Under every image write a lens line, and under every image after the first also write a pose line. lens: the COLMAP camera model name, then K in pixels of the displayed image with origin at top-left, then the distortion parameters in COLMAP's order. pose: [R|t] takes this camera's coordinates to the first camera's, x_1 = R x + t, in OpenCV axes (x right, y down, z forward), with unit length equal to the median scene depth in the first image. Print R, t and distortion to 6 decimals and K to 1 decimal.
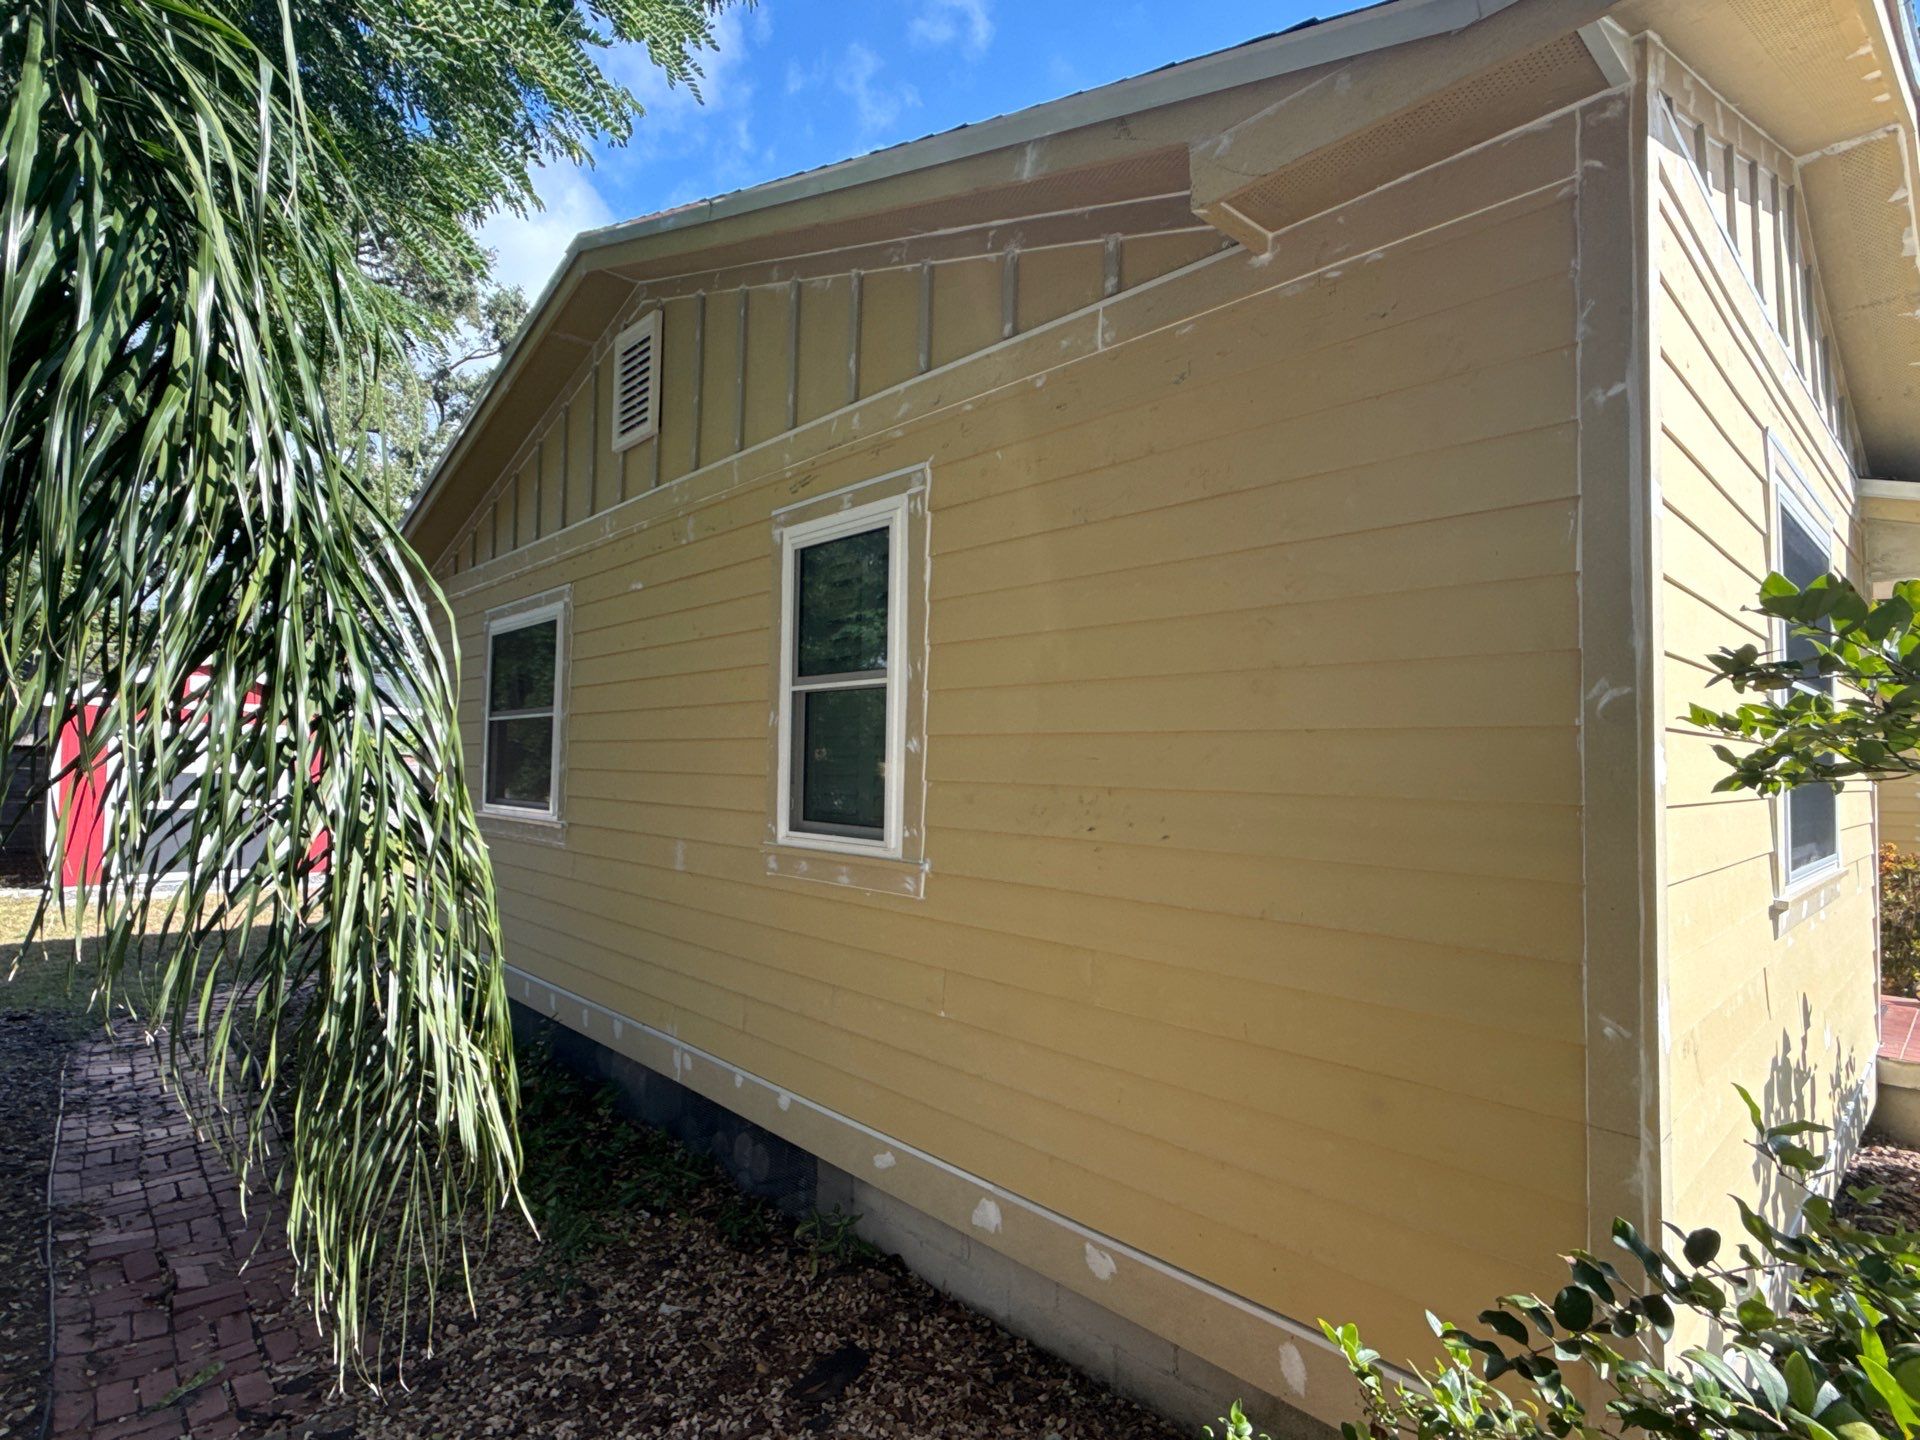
lens RADIAL K [[964.9, 0, 968.5], [0, 964.9, 721.9], [0, 0, 1]] dist [-0.000002, -0.000257]
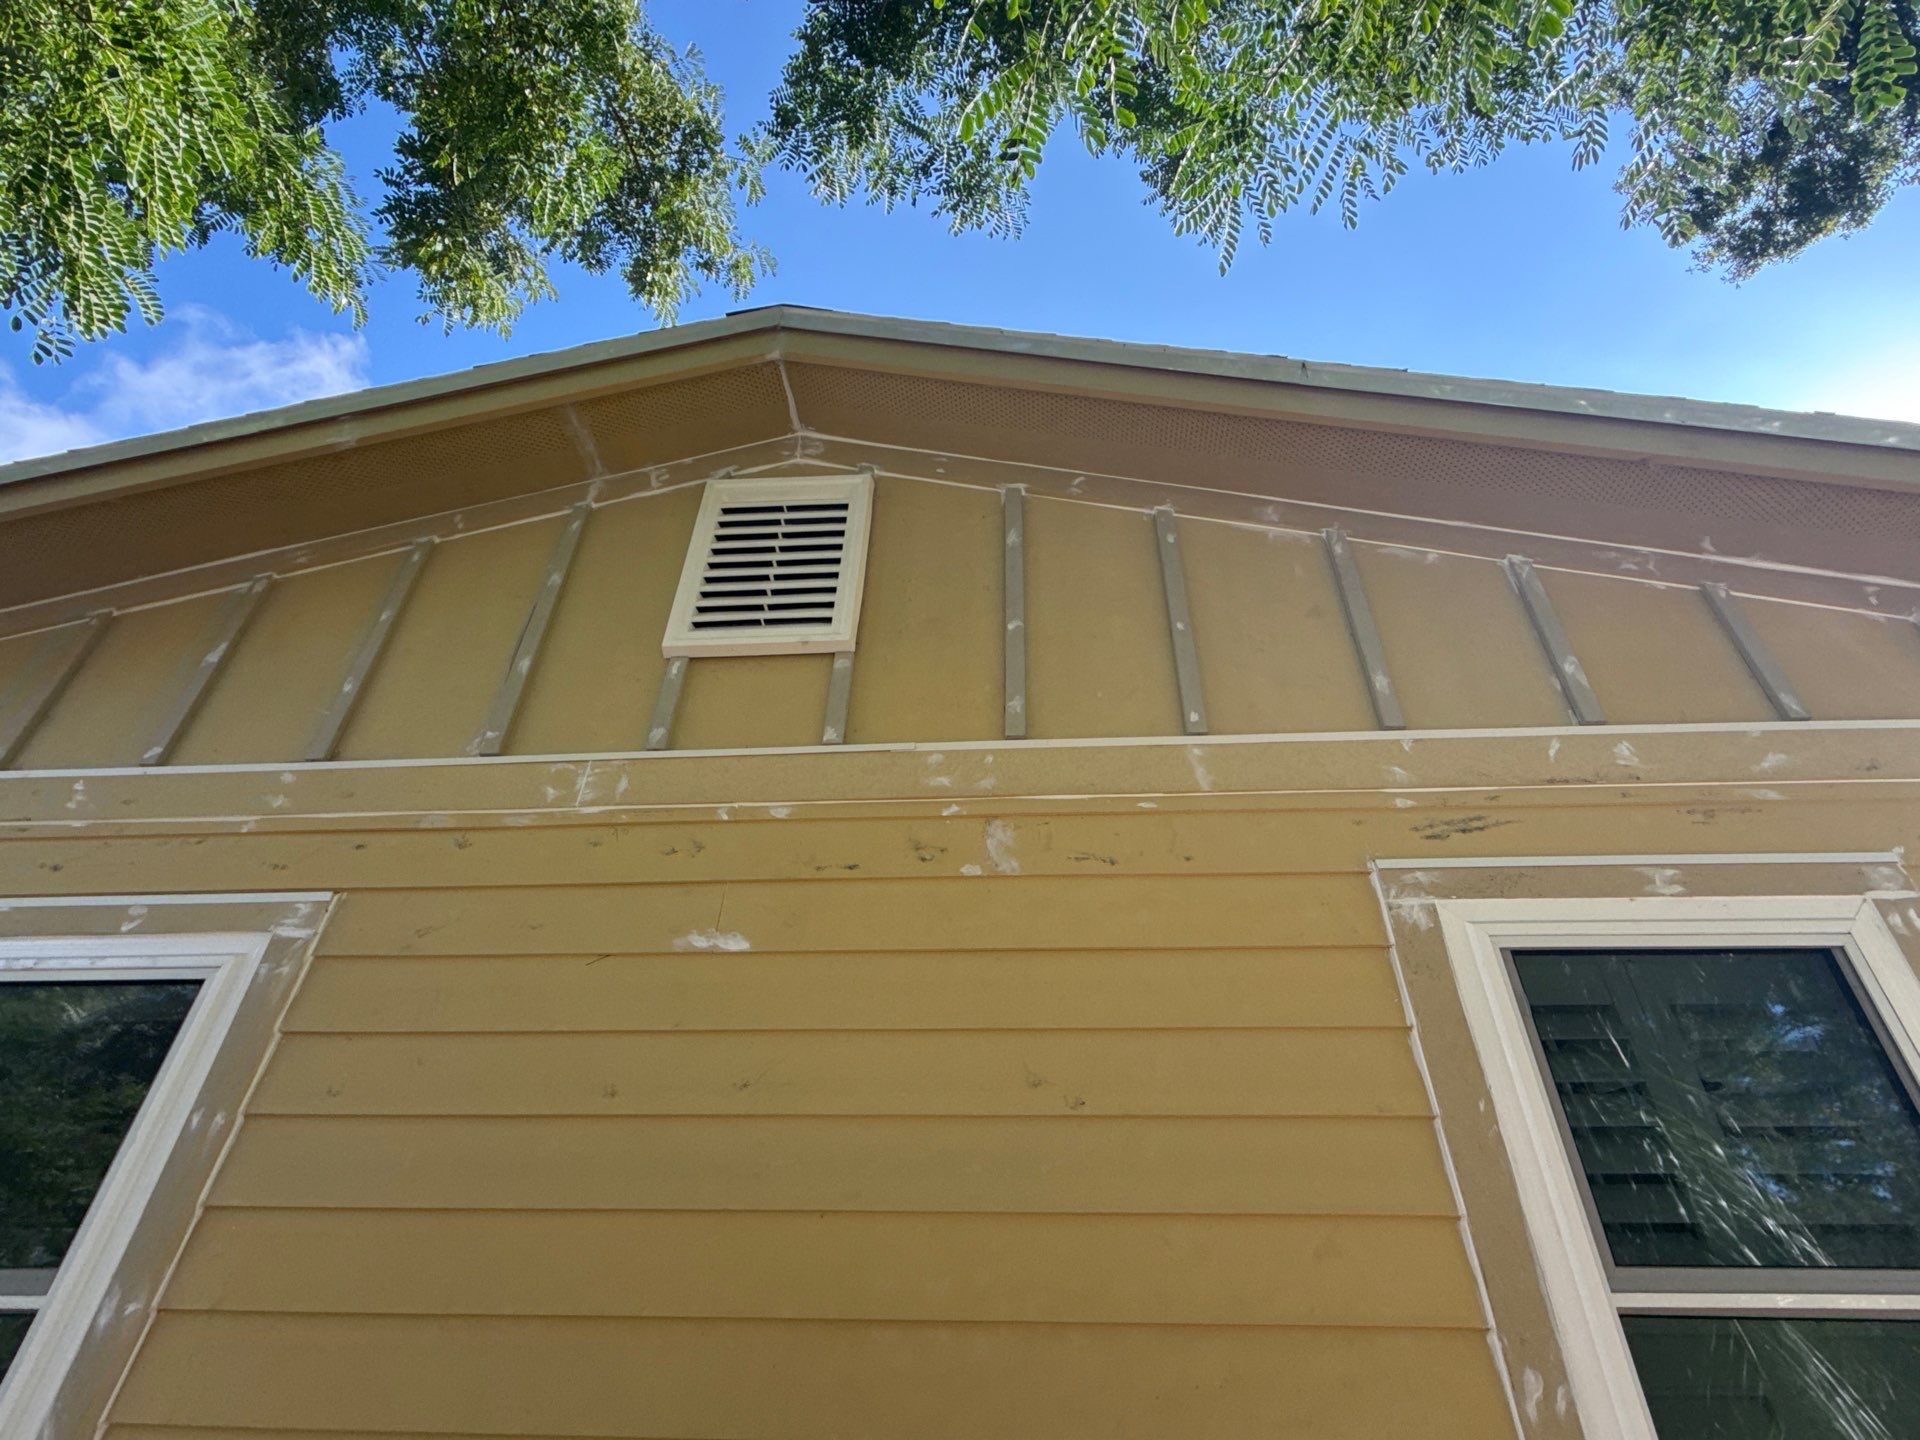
lens RADIAL K [[899.3, 0, 969.9], [0, 899.3, 710.8], [0, 0, 1]] dist [-0.002729, -0.000086]
pose [[0.730325, 0.381713, 0.566498, -0.835024], [-0.027428, 0.845023, -0.534026, -0.043243], [-0.682549, 0.374474, 0.627611, 1.077091]]
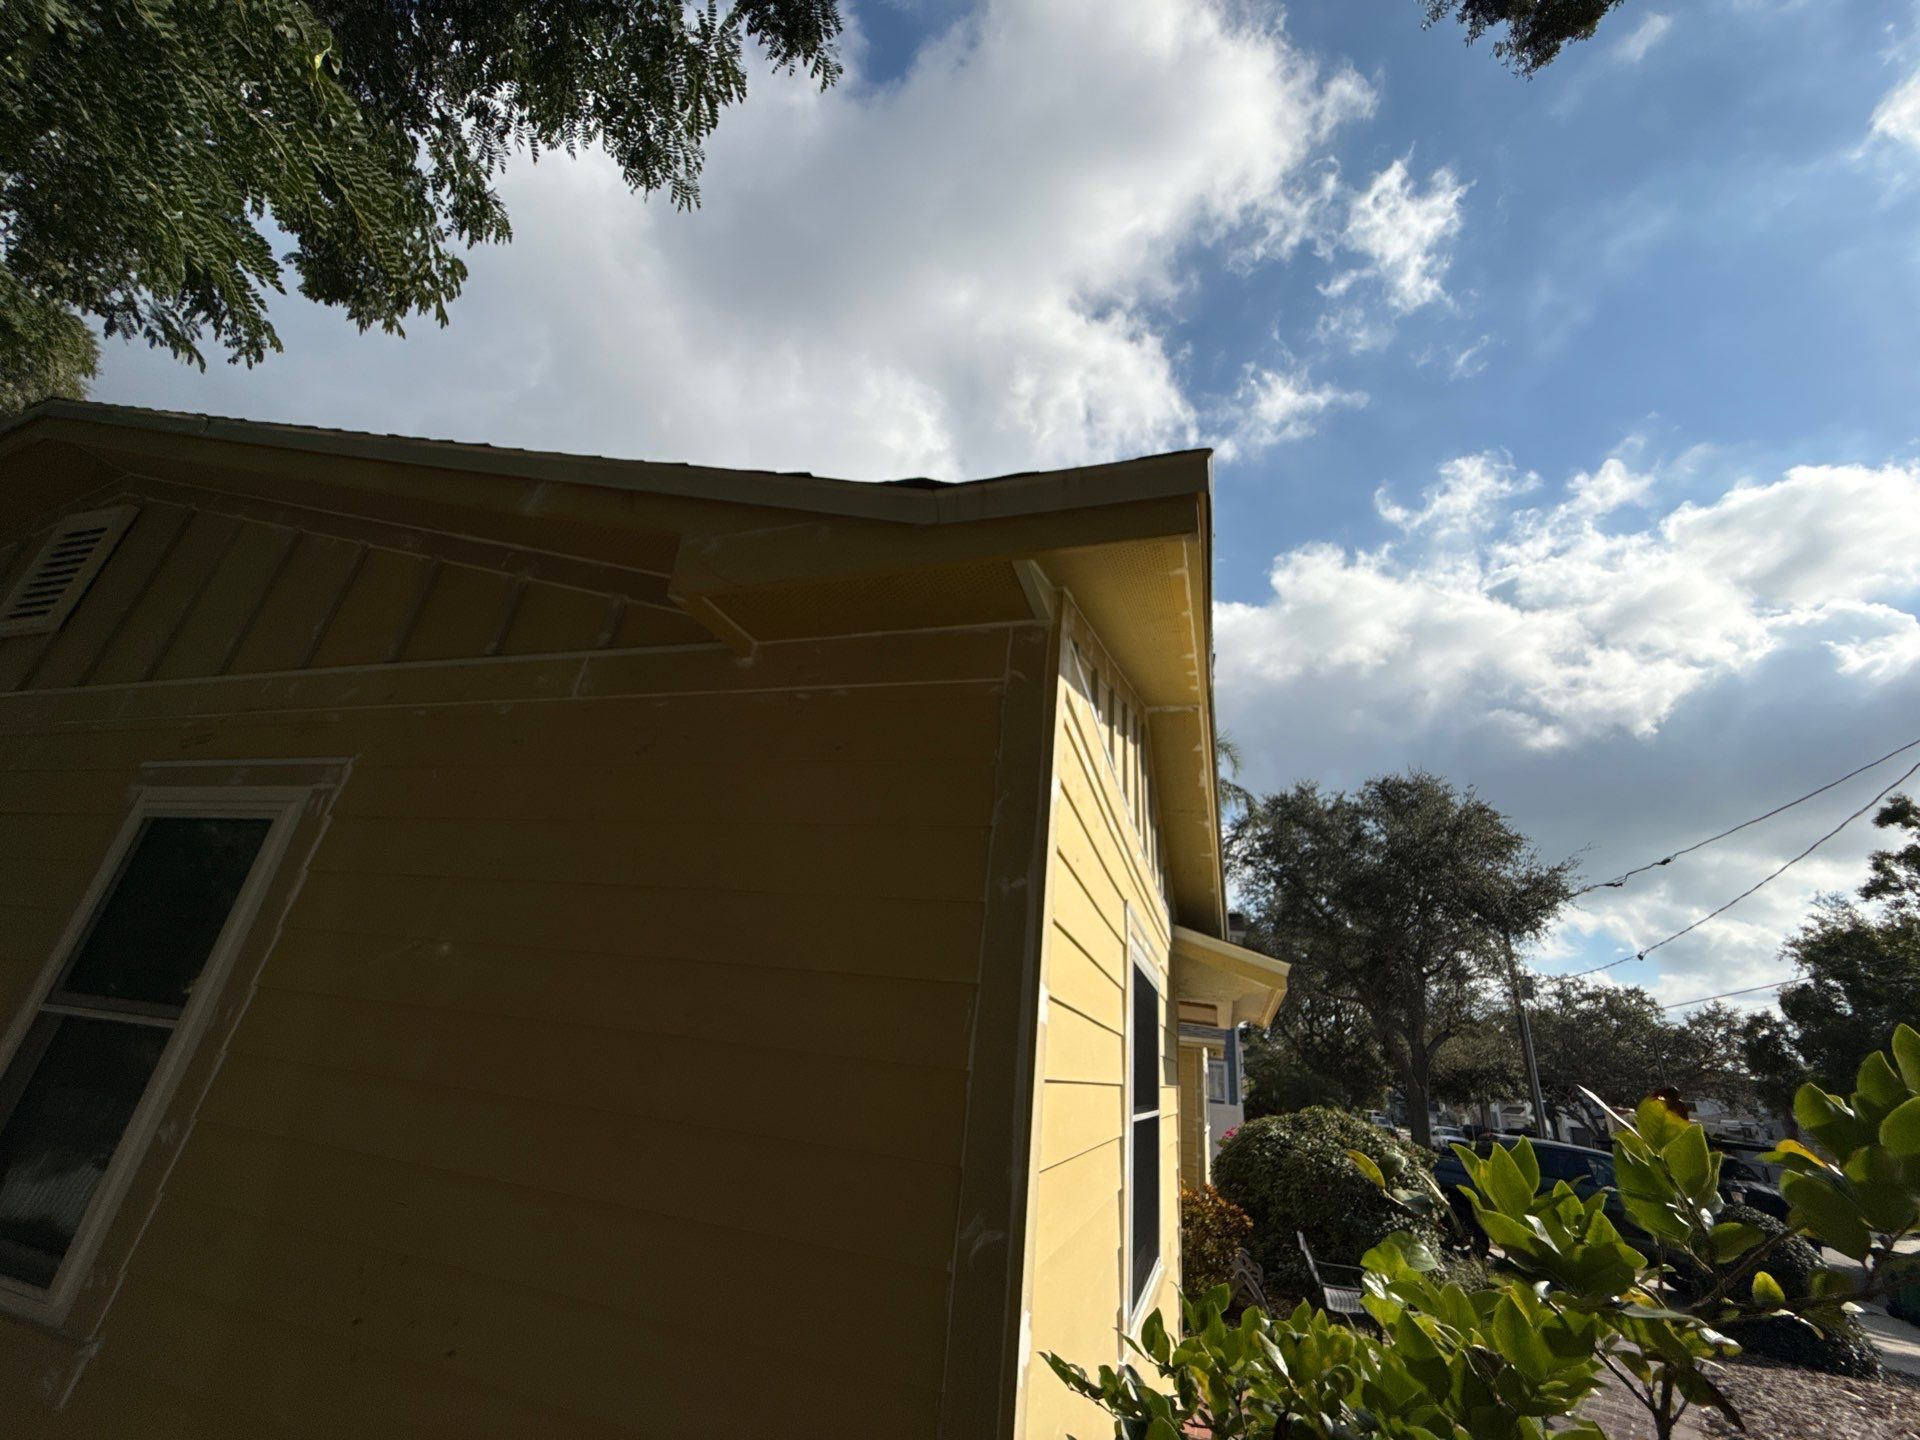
lens RADIAL K [[764.7, 0, 957.0], [0, 764.7, 725.1], [0, 0, 1]] dist [0.000811, 0.000539]
pose [[0.870658, 0.263493, 0.415364, 0.142351], [-0.108895, 0.926722, -0.359622, -0.120558], [-0.479684, 0.267877, 0.835551, 0.188961]]
